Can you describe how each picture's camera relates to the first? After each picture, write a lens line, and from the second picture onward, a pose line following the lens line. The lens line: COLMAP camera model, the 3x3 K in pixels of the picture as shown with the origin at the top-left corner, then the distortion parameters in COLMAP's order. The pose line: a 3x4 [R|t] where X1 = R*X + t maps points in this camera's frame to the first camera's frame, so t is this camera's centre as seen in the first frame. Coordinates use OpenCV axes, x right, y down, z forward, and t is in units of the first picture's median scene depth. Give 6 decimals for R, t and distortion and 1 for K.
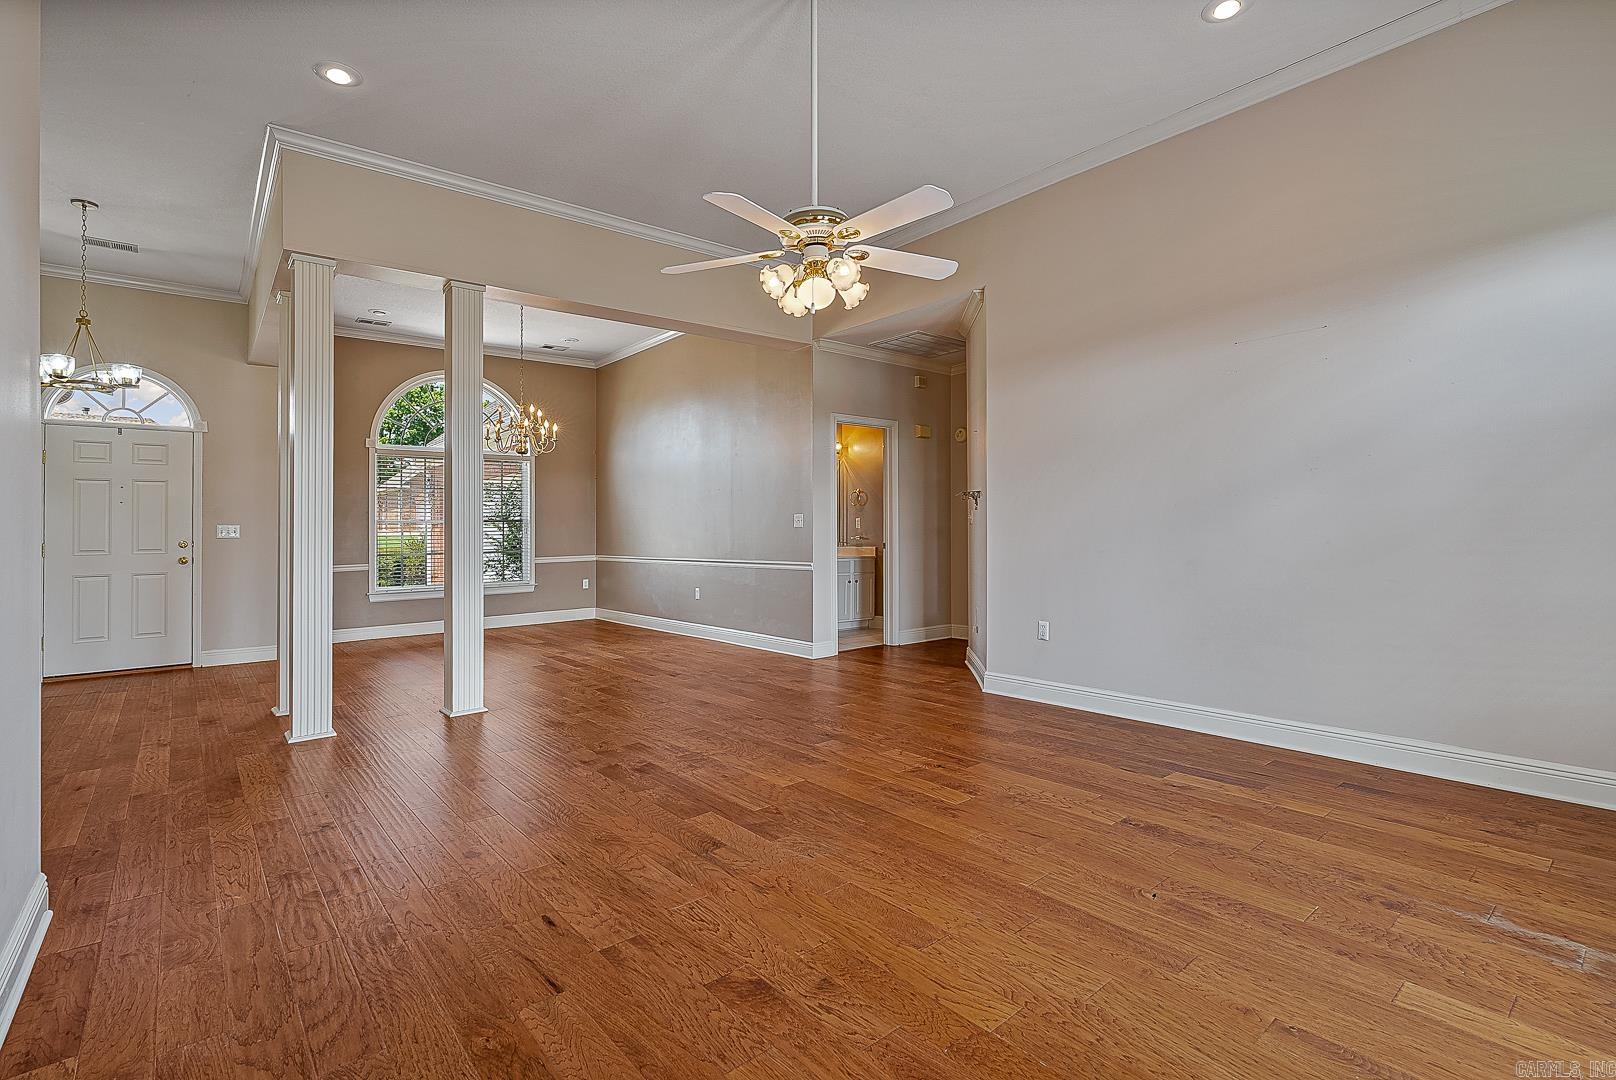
lens RADIAL K [[743.7, 0, 803.4], [0, 743.7, 513.6], [0, 0, 1]] dist [-0.000514, 0.000102]
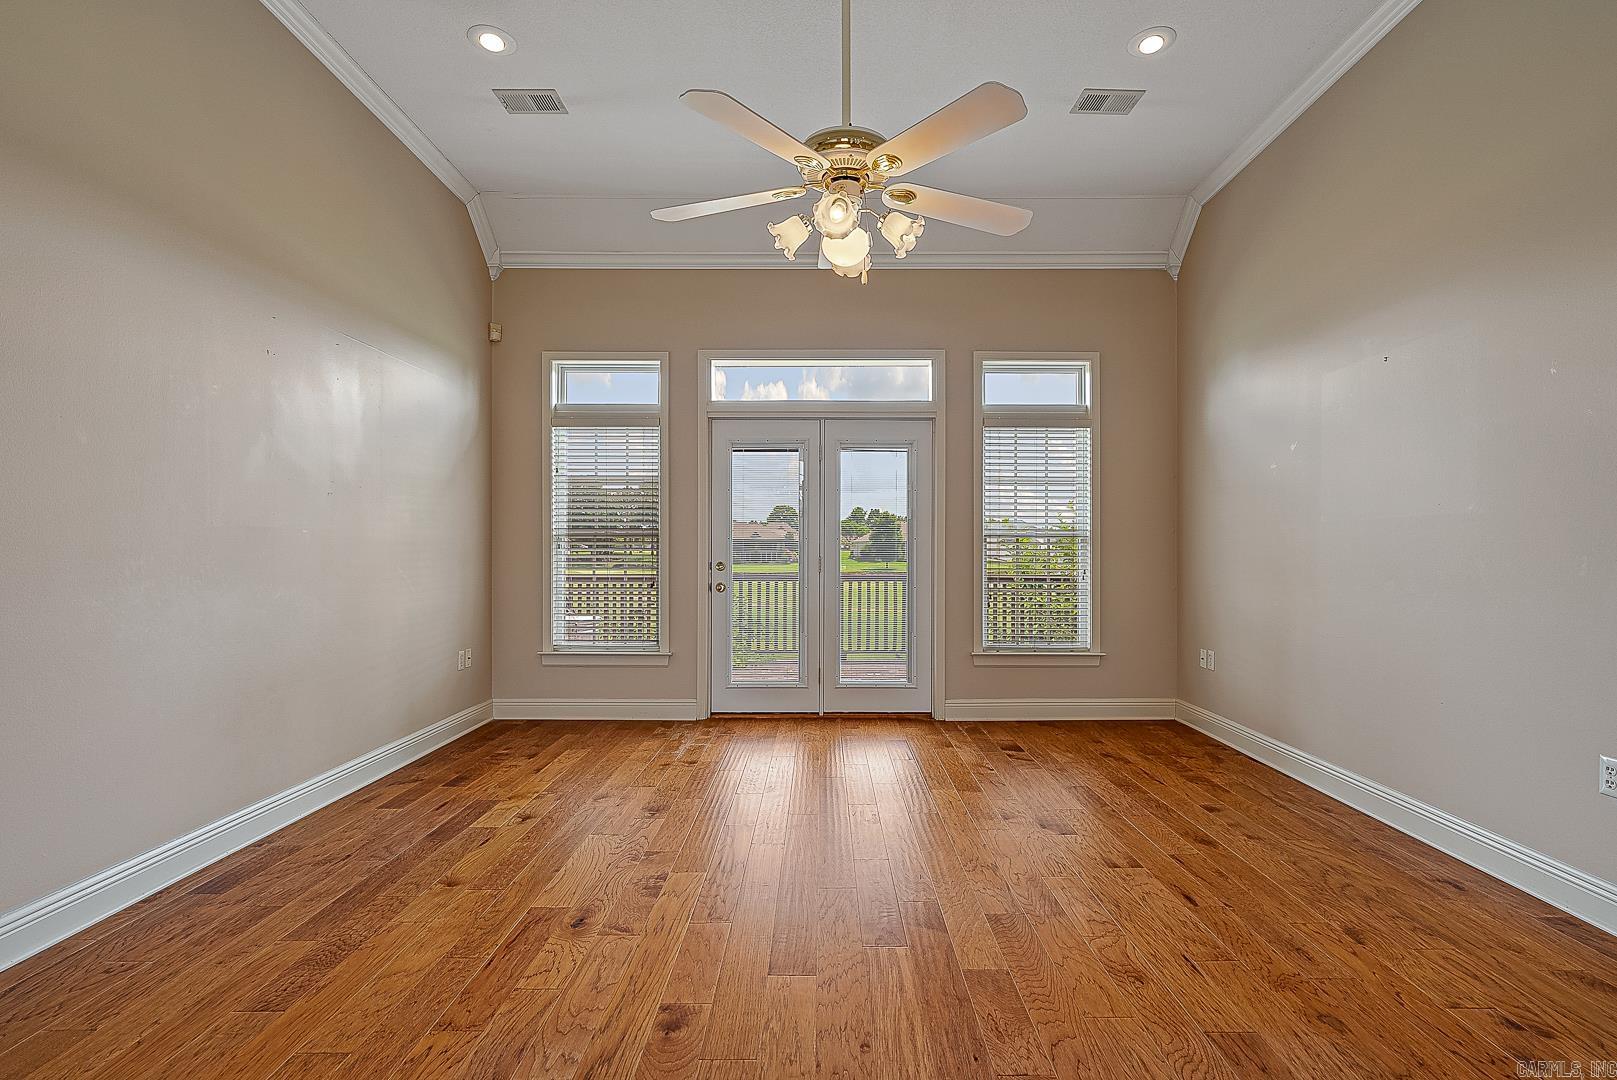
lens RADIAL K [[743.6, 0, 818.5], [0, 743.6, 536.4], [0, 0, 1]] dist [-0.003870, 0.000334]
pose [[-0.762939, 0.030787, 0.645736, -0.450202], [-0.002072, 0.998744, -0.050066, 0.041200], [-0.646467, -0.039535, -0.761917, 1.537268]]
